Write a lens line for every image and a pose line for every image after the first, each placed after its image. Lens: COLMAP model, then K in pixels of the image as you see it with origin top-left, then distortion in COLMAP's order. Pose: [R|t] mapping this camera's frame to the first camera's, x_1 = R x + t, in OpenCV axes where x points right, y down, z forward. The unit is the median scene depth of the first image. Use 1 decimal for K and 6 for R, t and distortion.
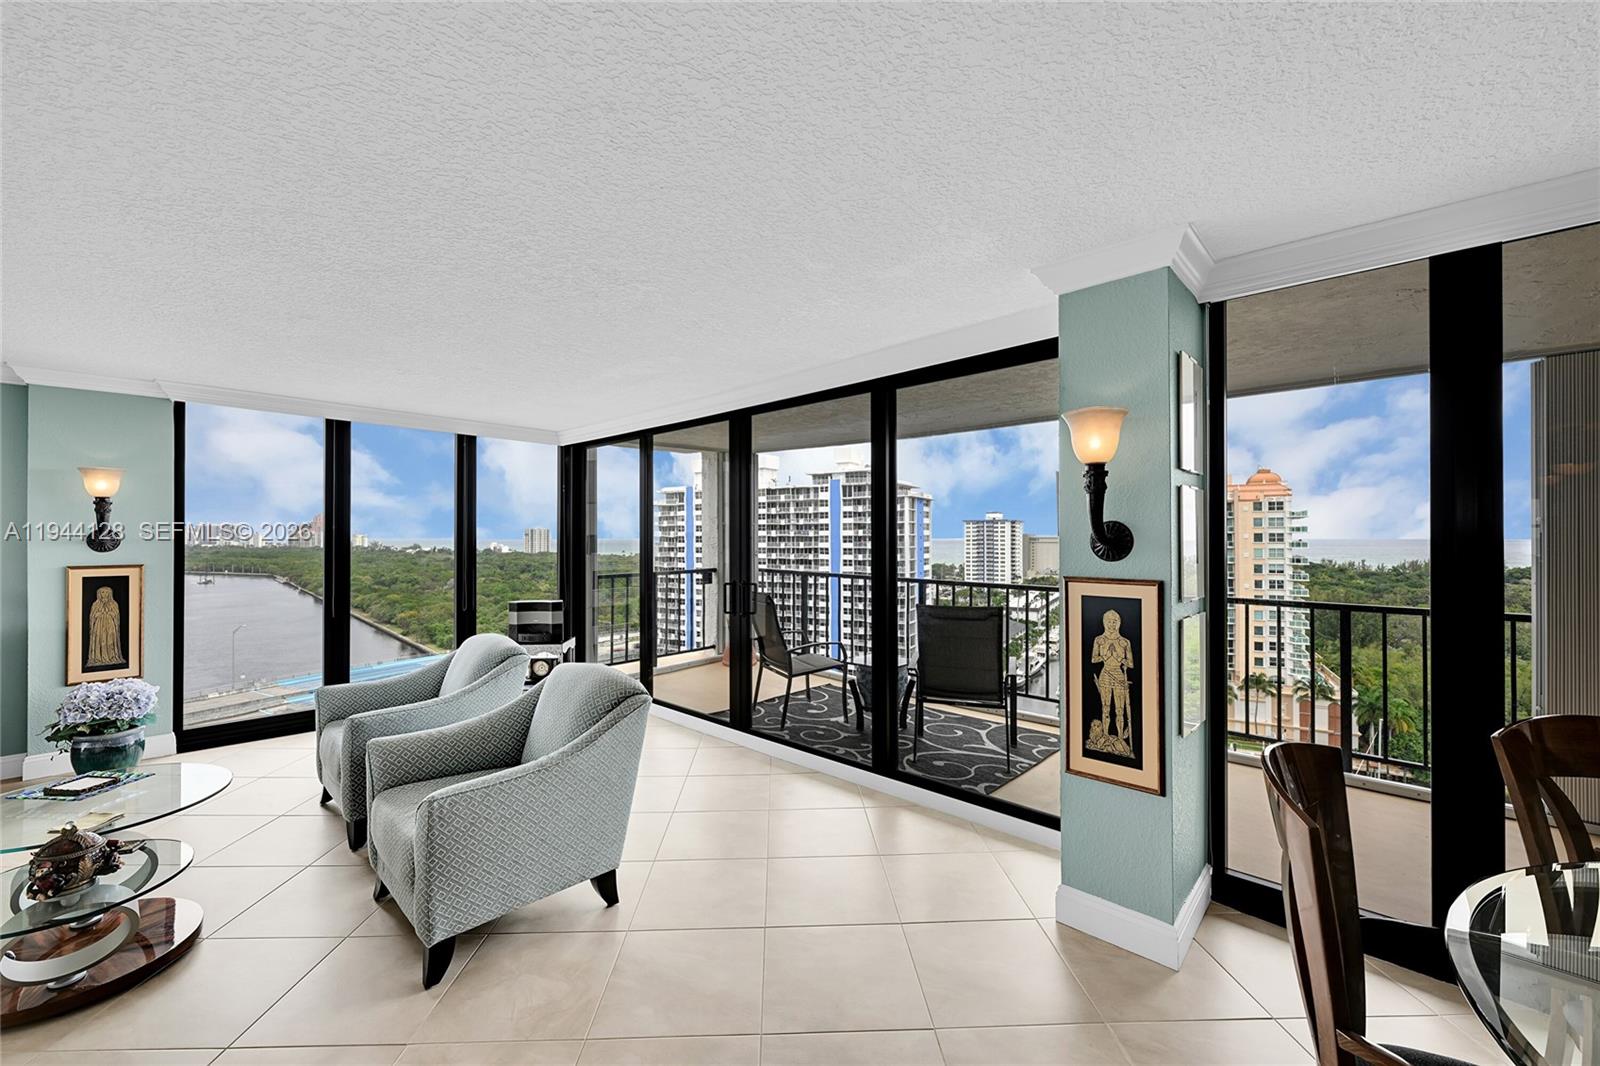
lens RADIAL K [[635.2, 0, 794.9], [0, 635.2, 531.7], [0, 0, 1]] dist [-0.007097, 0.000929]
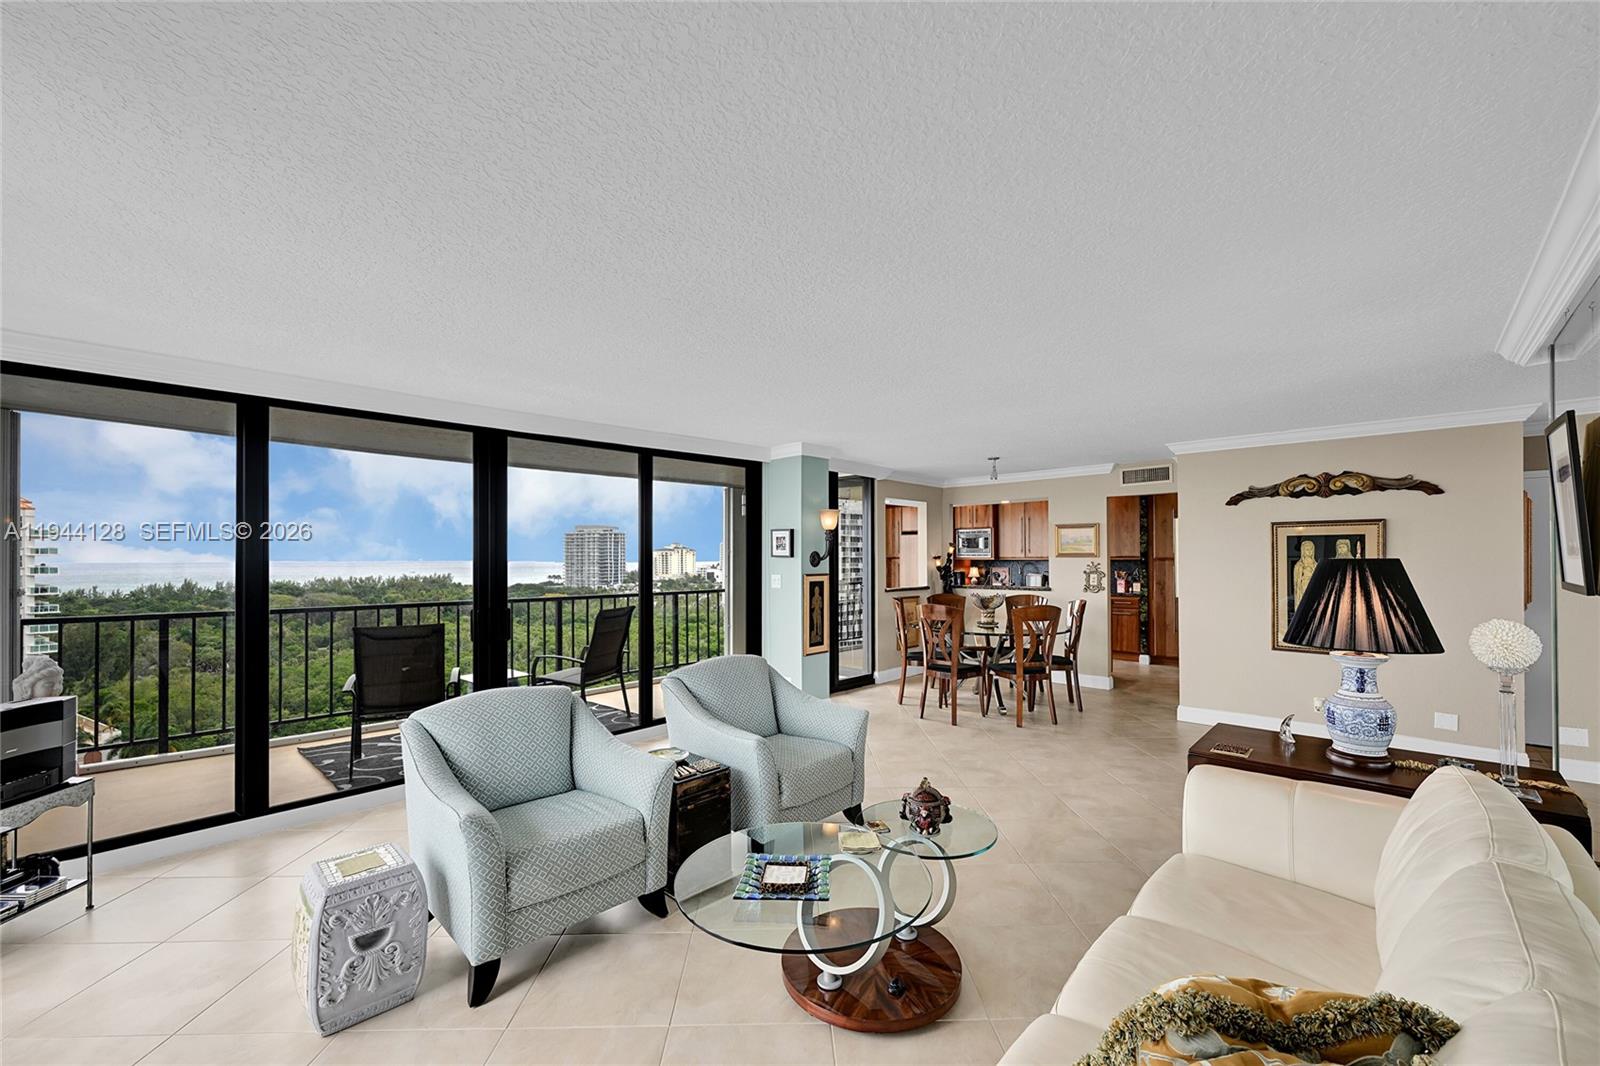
lens RADIAL K [[635.2, 0, 810.3], [0, 635.2, 553.2], [0, 0, 1]] dist [-0.007097, 0.000929]
pose [[-0.012602, 0.004792, 0.999909, -0.989150], [-0.002118, 0.999986, -0.004819, 0.001030], [-0.999918, -0.002178, -0.012592, 0.511071]]
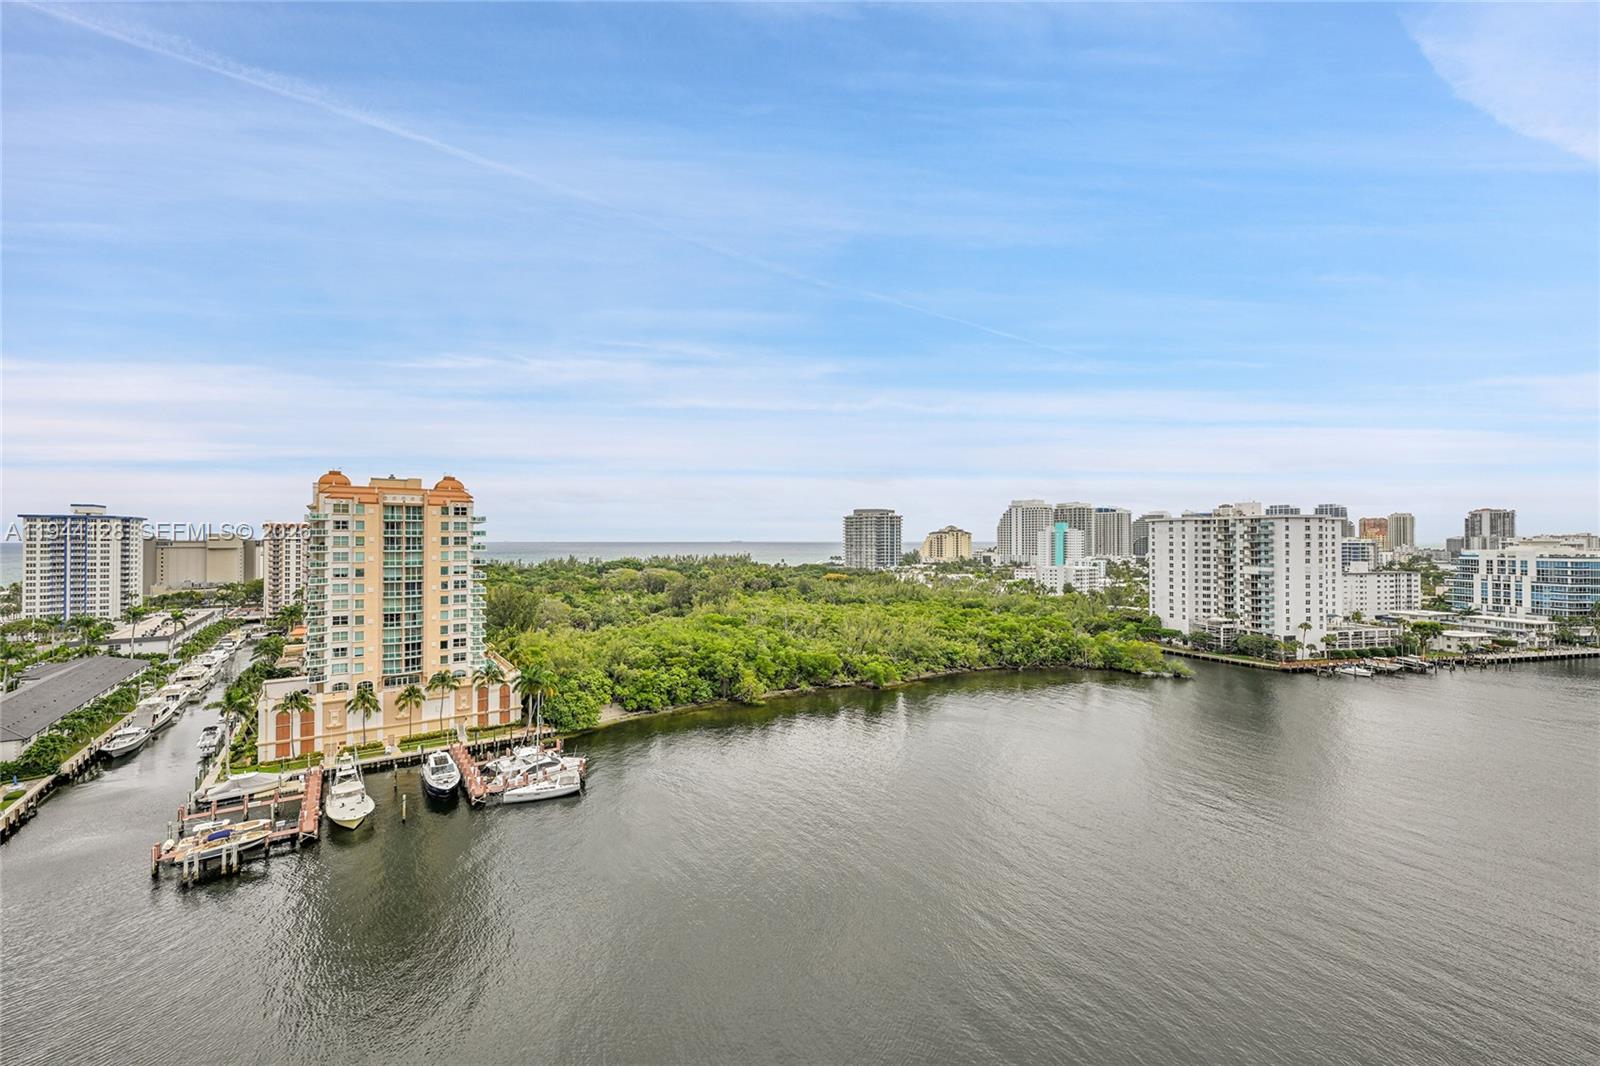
lens RADIAL K [[643.7, 0, 794.7], [0, 643.7, 535.9], [0, 0, 1]] dist [0.000859, -0.000682]
pose [[0.420758, 0.005440, 0.907157, 0.355091], [-0.006972, 0.999972, -0.002763, 0.004536], [-0.907146, -0.005162, 0.420784, 0.896727]]
